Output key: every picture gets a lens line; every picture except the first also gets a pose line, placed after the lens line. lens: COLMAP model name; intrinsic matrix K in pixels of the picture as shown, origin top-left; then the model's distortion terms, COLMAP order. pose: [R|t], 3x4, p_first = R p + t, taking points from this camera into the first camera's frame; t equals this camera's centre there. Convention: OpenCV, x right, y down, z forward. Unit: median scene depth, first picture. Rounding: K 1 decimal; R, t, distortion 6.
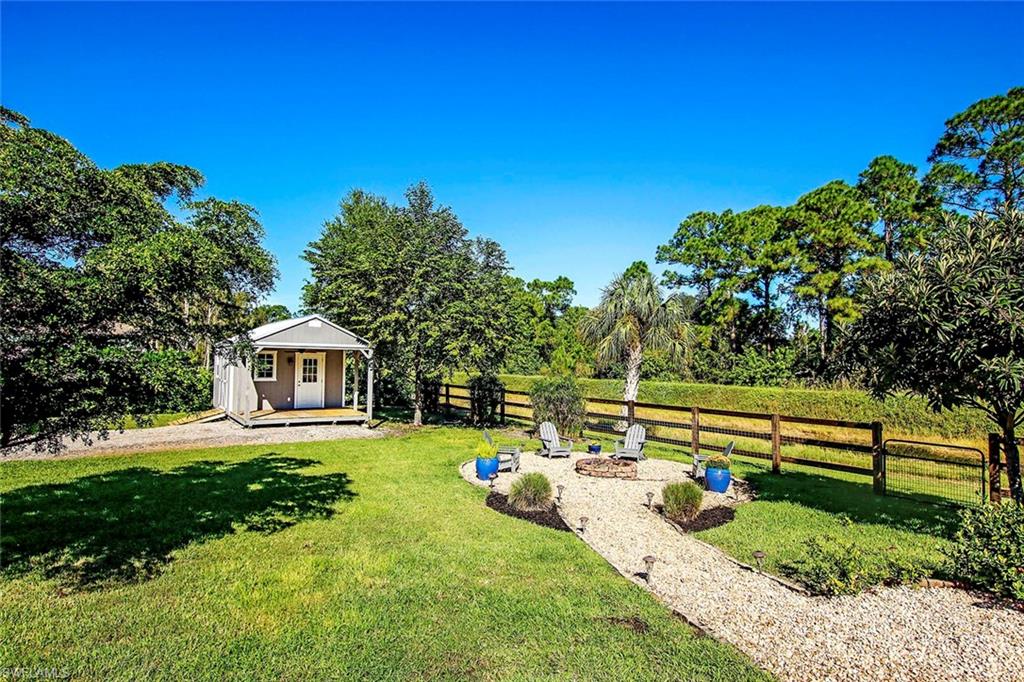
lens RADIAL K [[511.4, 0, 509.5], [0, 511.4, 341.7], [0, 0, 1]] dist [-0.024588, 0.000171]
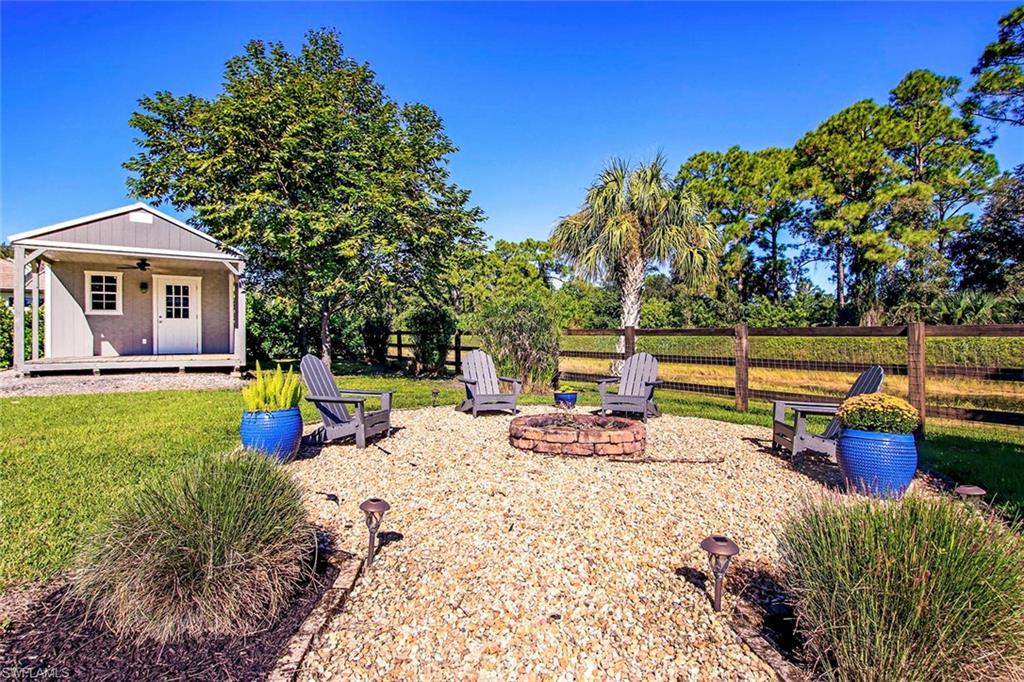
lens RADIAL K [[476.8, 0, 509.6], [0, 476.8, 333.8], [0, 0, 1]] dist [-0.029489, 0.004073]
pose [[0.999830, -0.015009, -0.010730, 0.046358], [0.015387, 0.999233, 0.036015, 0.048954], [0.010181, -0.036174, 0.999294, 0.198603]]
